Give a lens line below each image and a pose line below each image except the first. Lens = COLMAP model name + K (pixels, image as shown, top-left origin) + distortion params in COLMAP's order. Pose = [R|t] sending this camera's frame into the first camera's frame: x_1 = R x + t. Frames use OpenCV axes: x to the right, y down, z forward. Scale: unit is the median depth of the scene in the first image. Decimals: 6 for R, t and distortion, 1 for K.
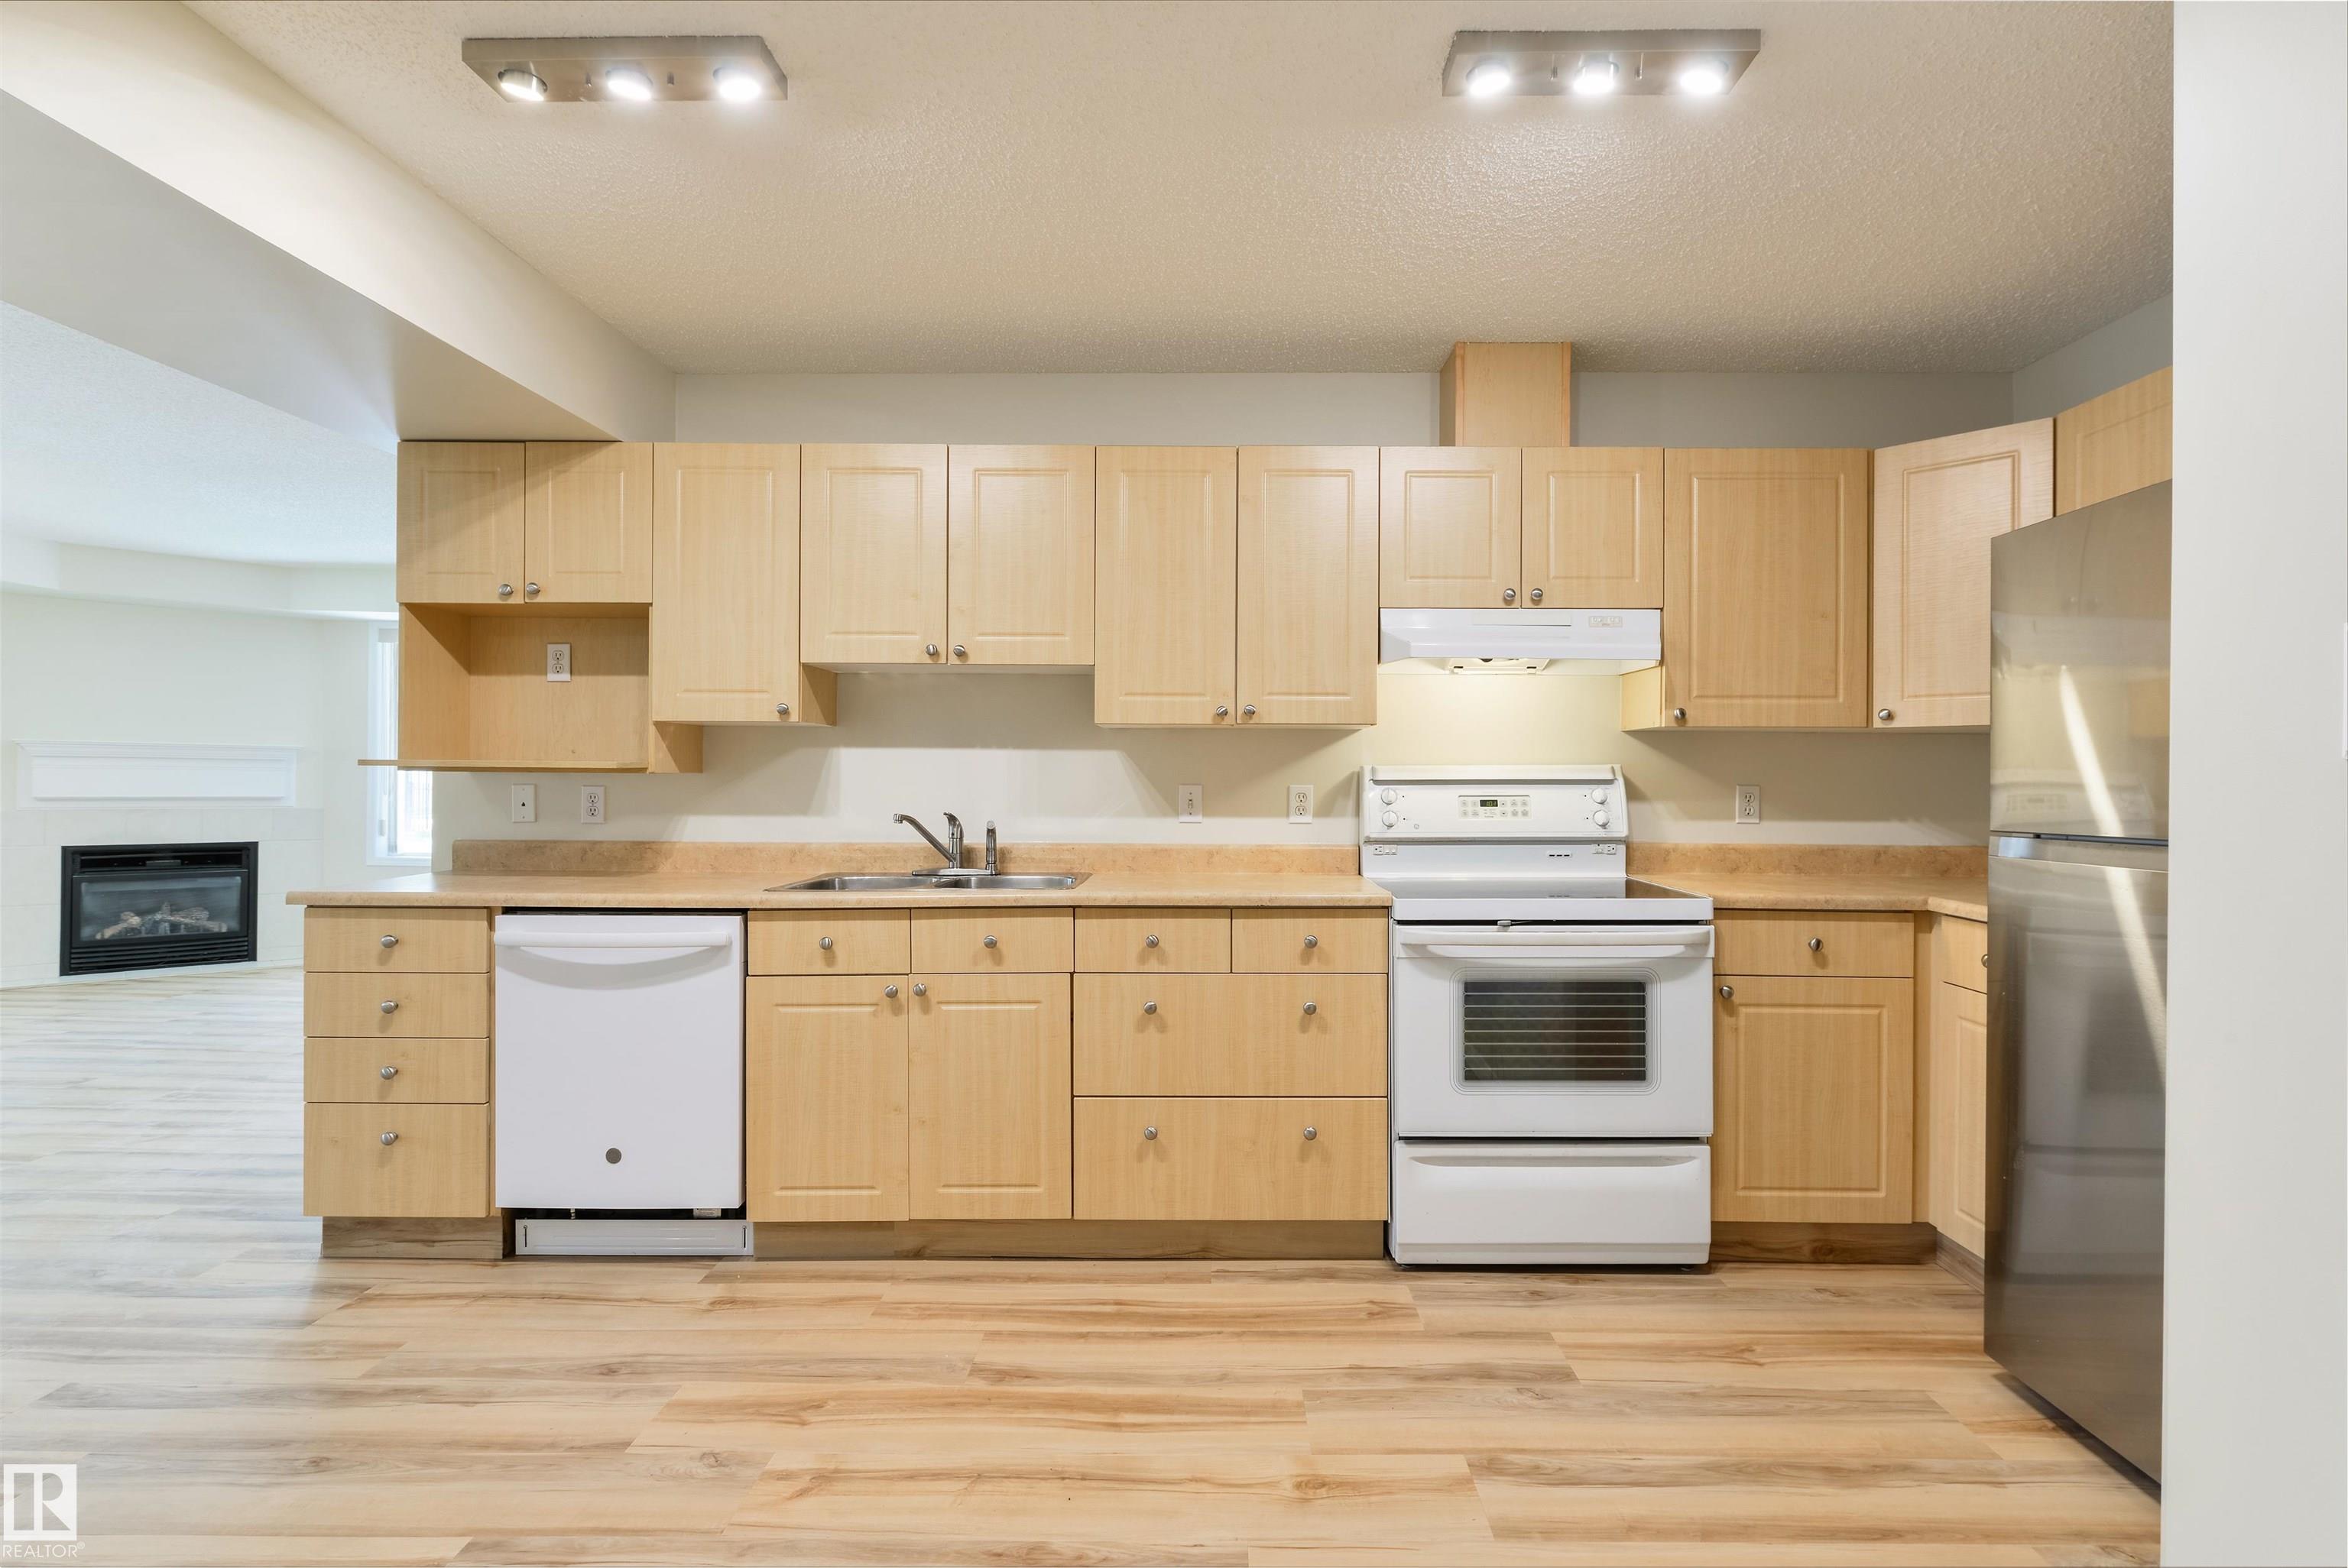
lens RADIAL K [[1145.7, 0, 1196.6], [0, 1145.7, 780.4], [0, 0, 1]] dist [0.000114, -0.000074]
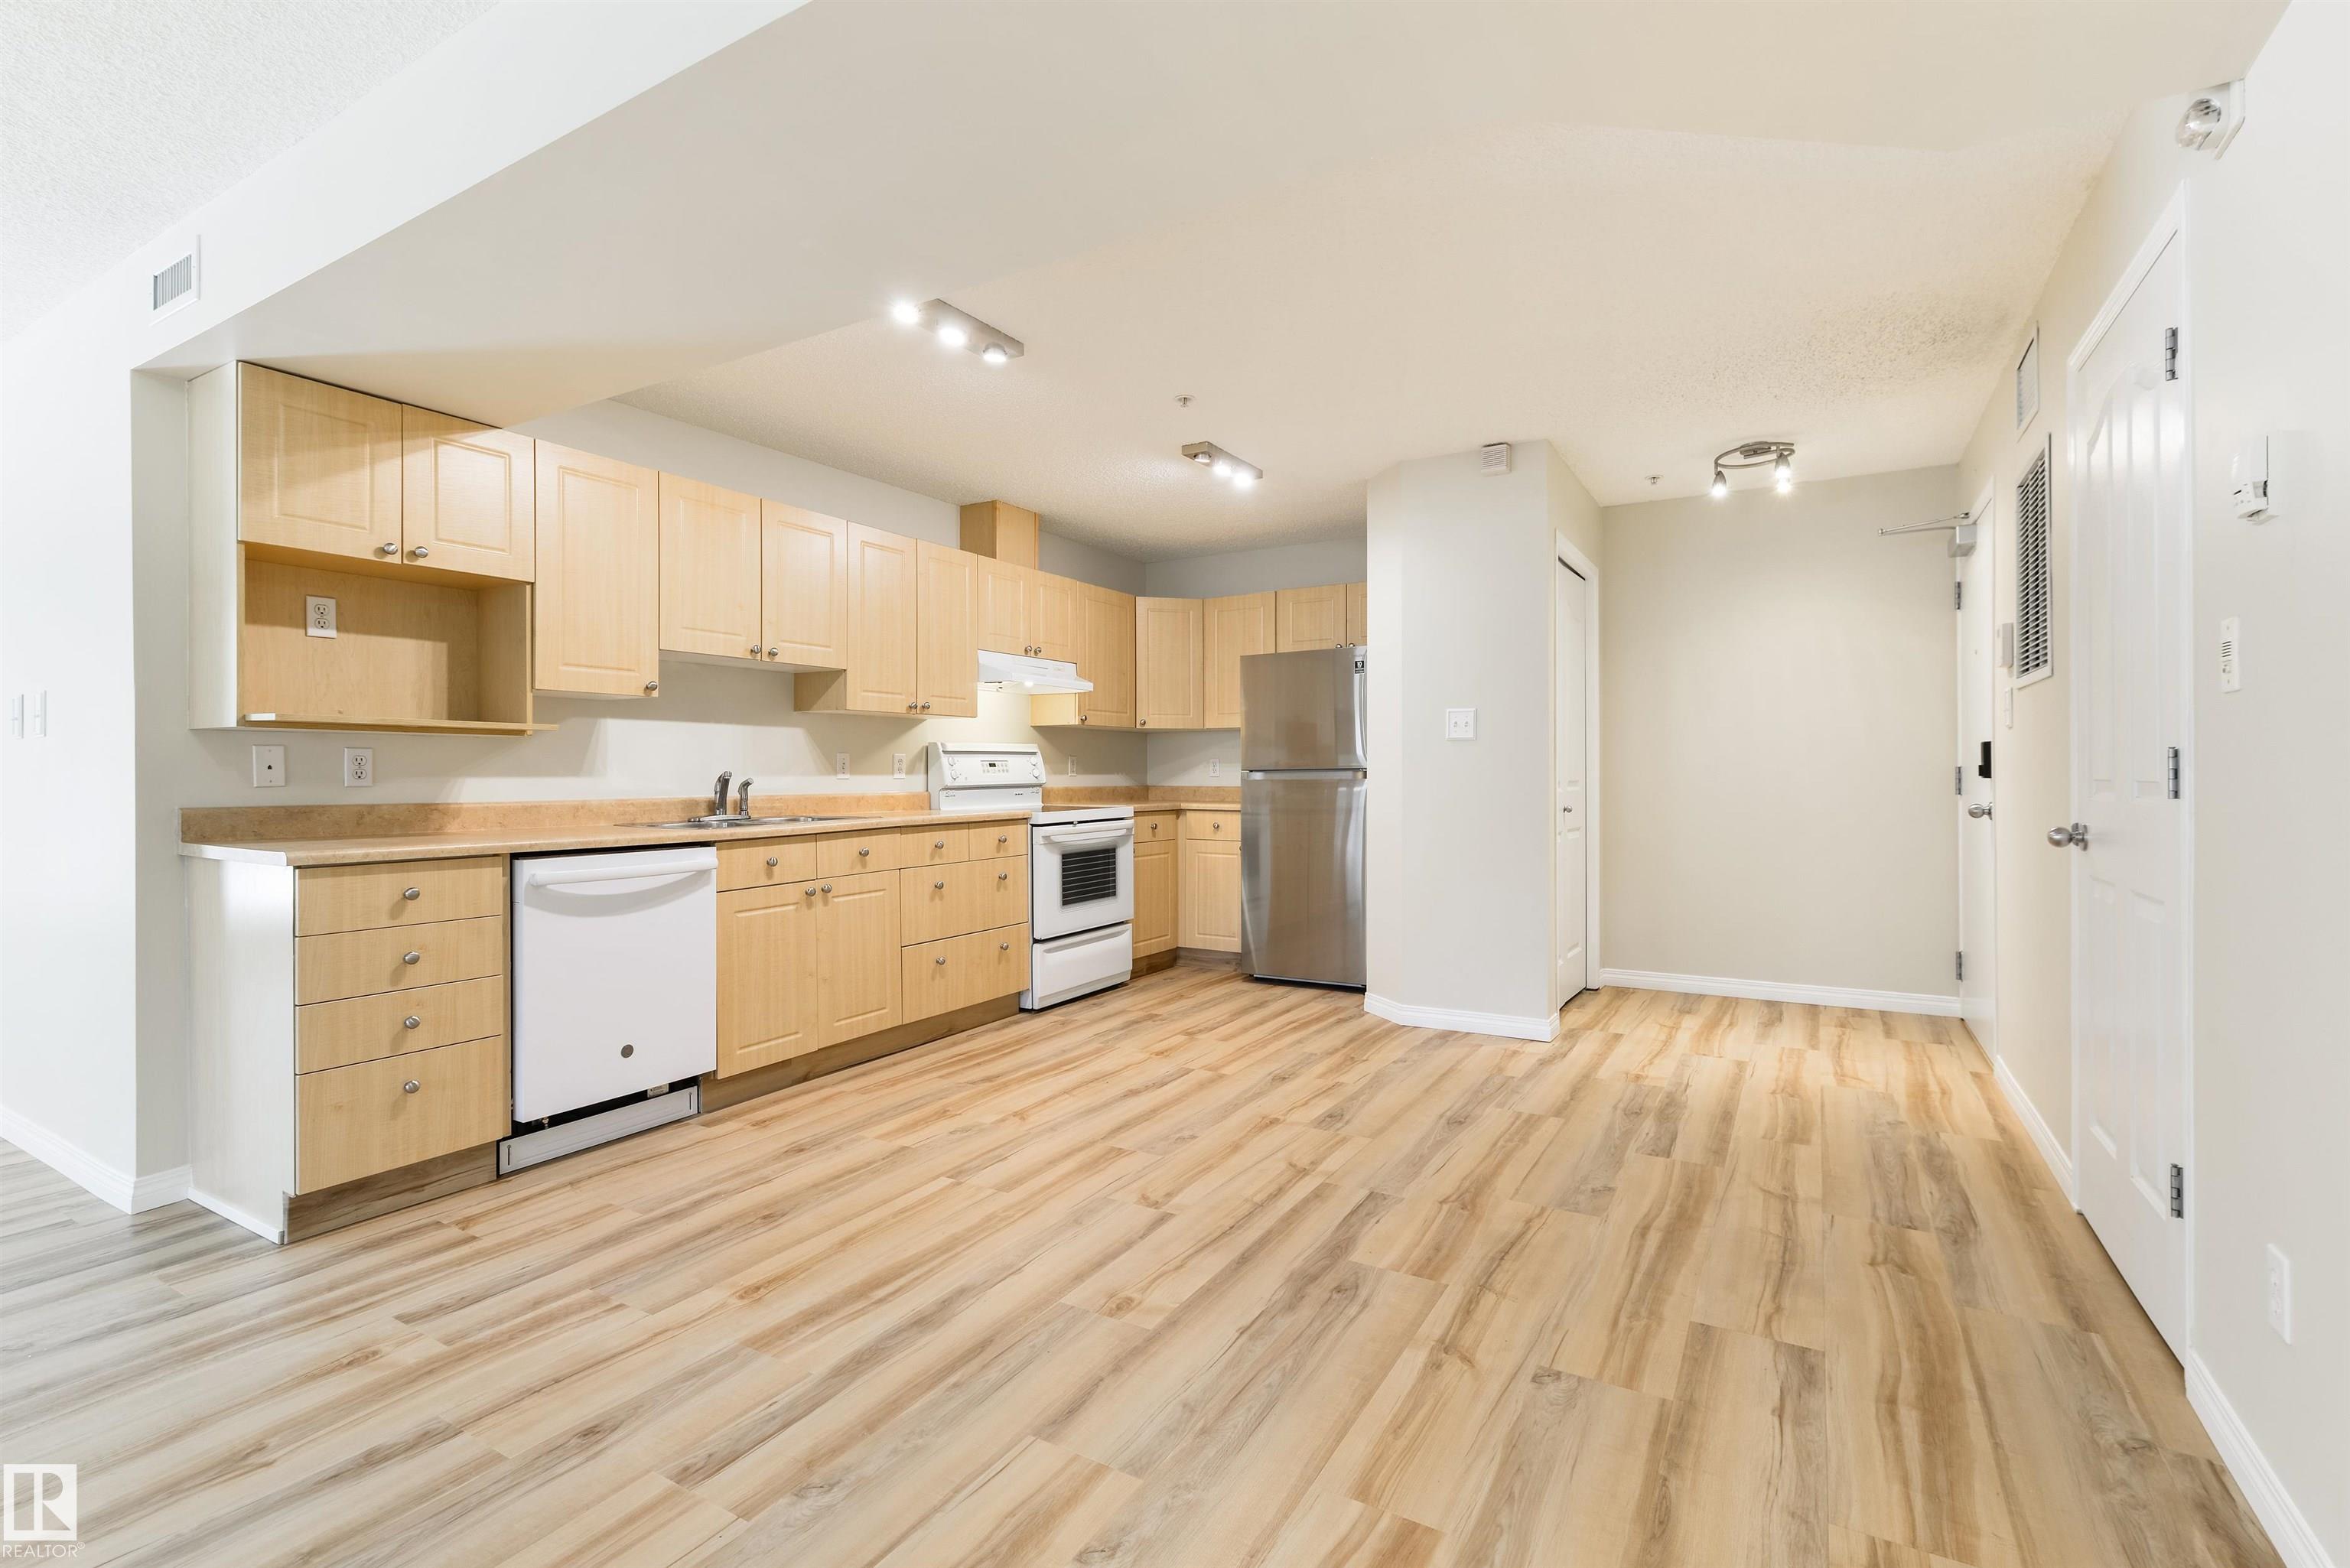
lens RADIAL K [[1057.7, 0, 1194.4], [0, 1057.7, 783.5], [0, 0, 1]] dist [0.002225, -0.000579]
pose [[0.498078, -0.014949, 0.867004, -1.139407], [0.005738, 0.999886, 0.013944, 0.031838], [-0.867113, -0.001970, 0.498107, -0.074136]]
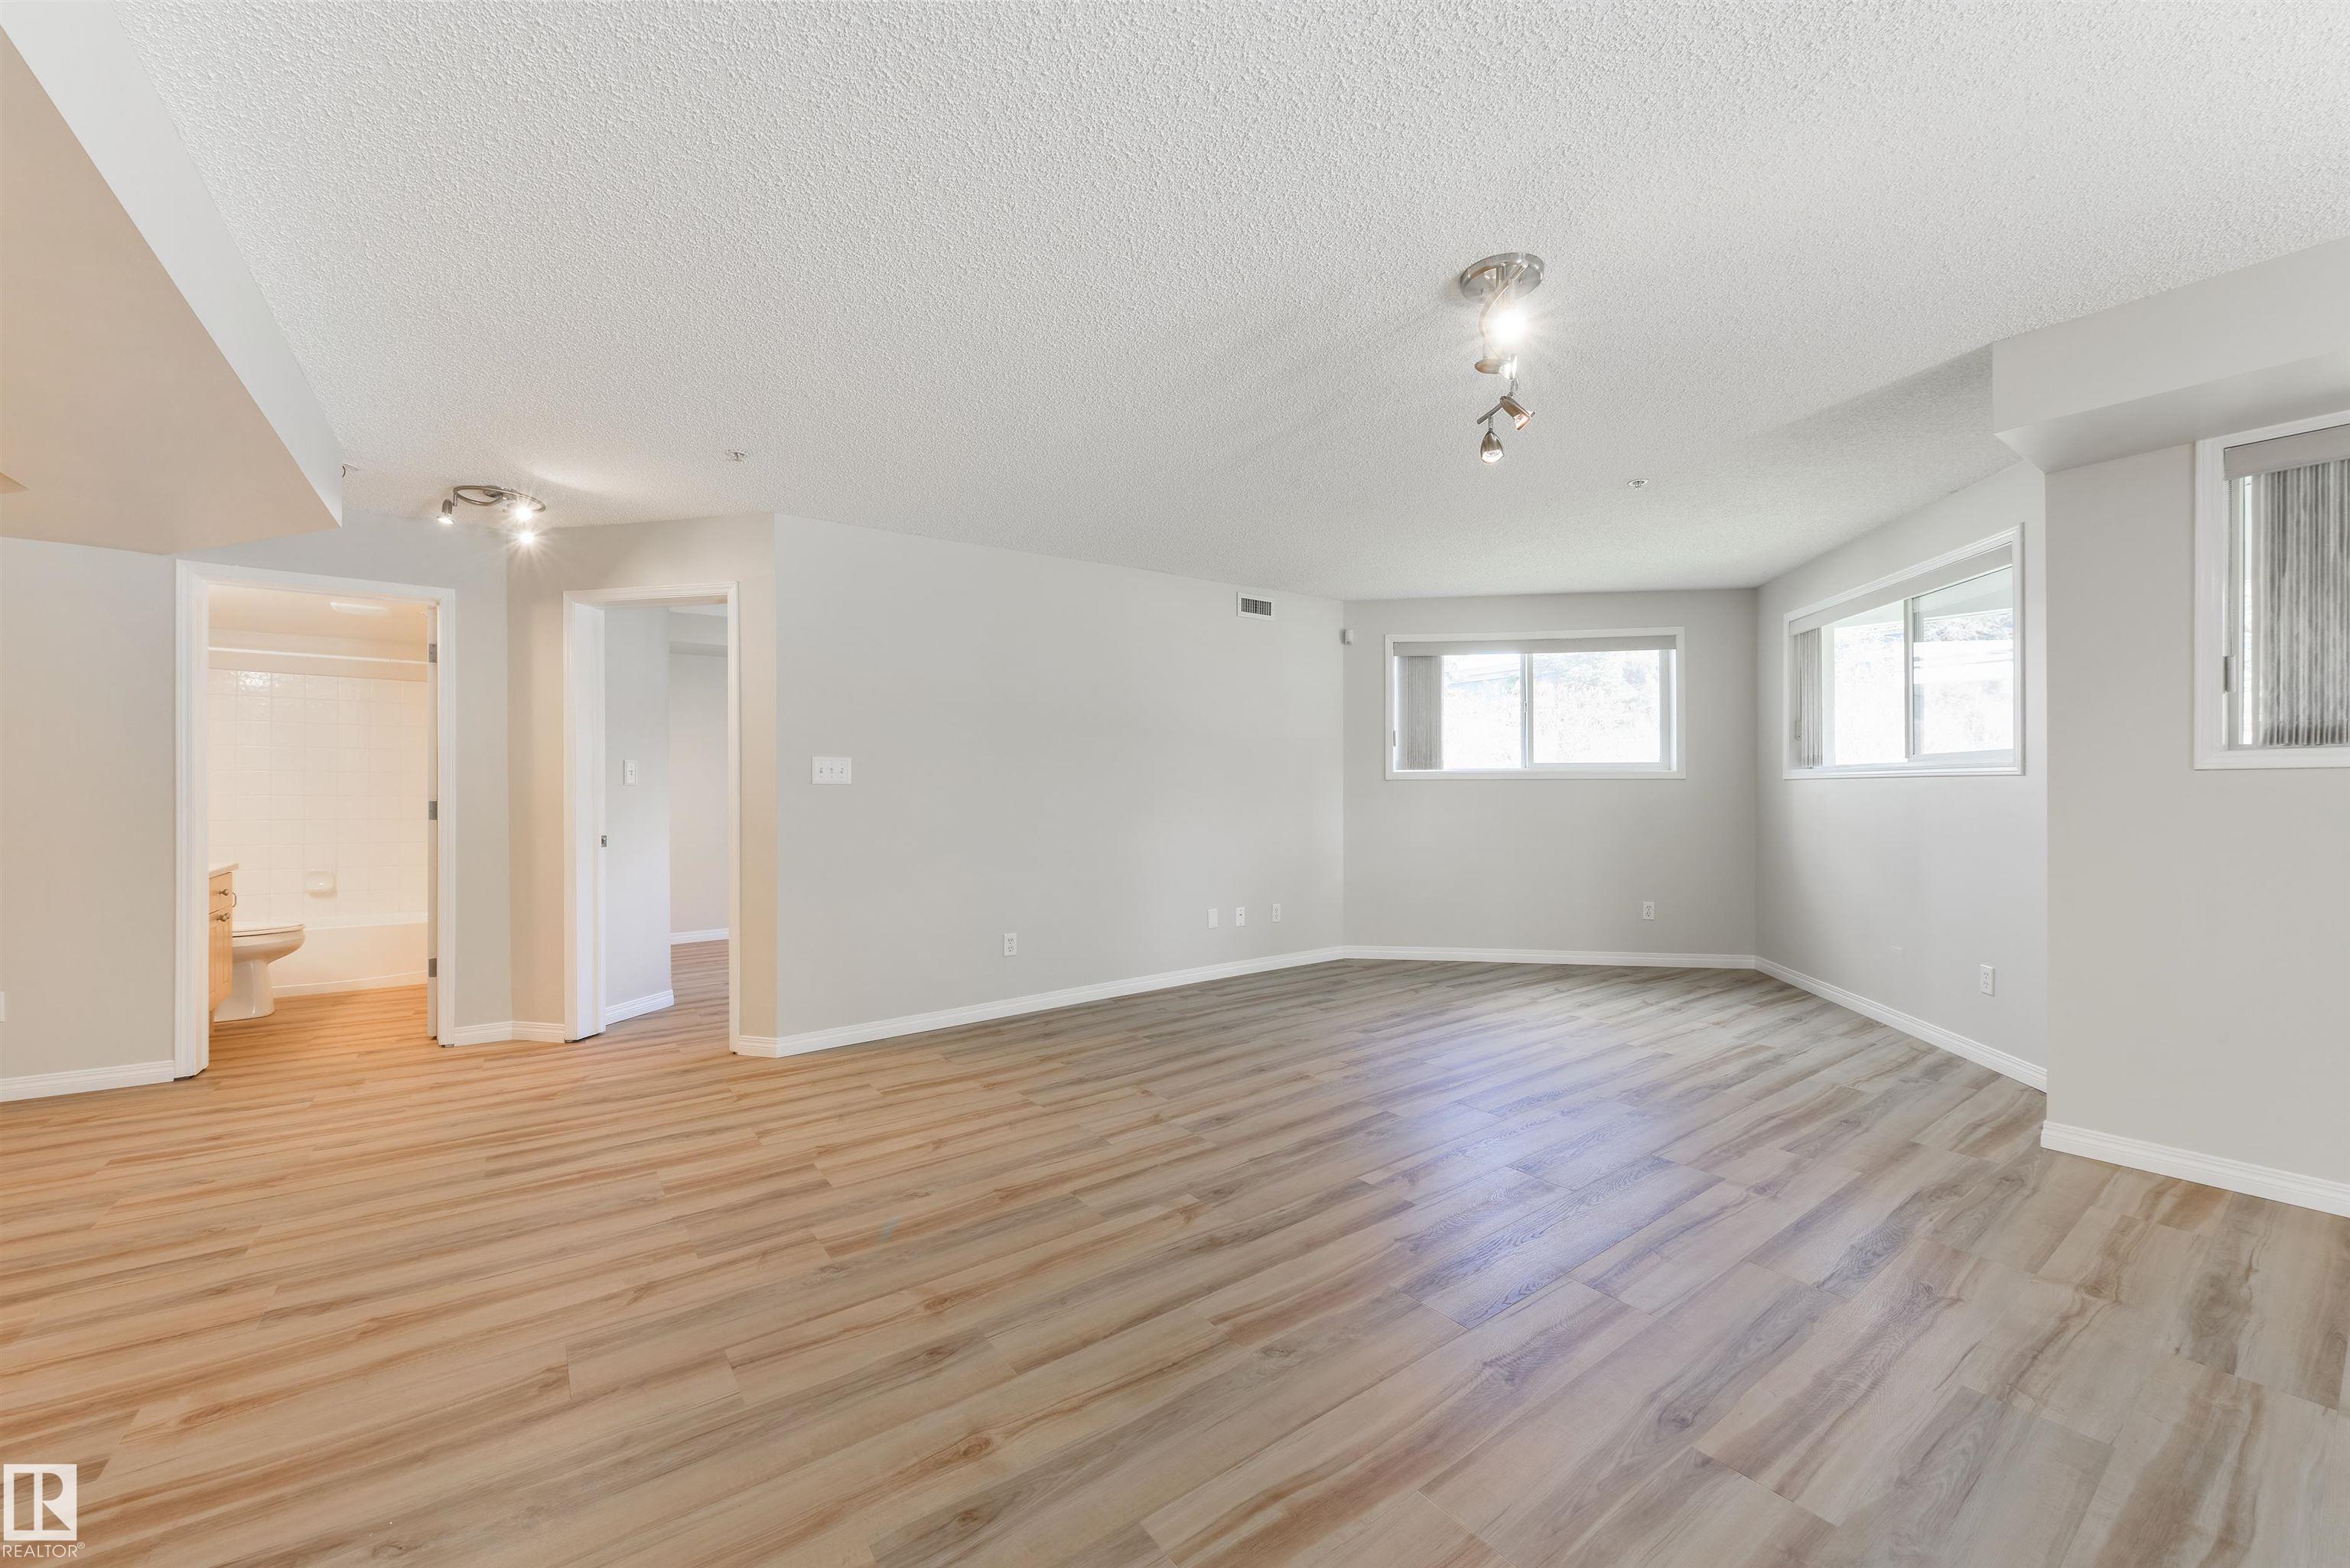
lens RADIAL K [[924.1, 0, 1195.7], [0, 924.1, 775.4], [0, 0, 1]] dist [0.003118, -0.001362]
pose [[-0.799057, -0.015715, -0.601049, -0.964094], [-0.005011, 0.999798, -0.019478, 0.001068], [0.601234, -0.012552, -0.798974, 1.633515]]
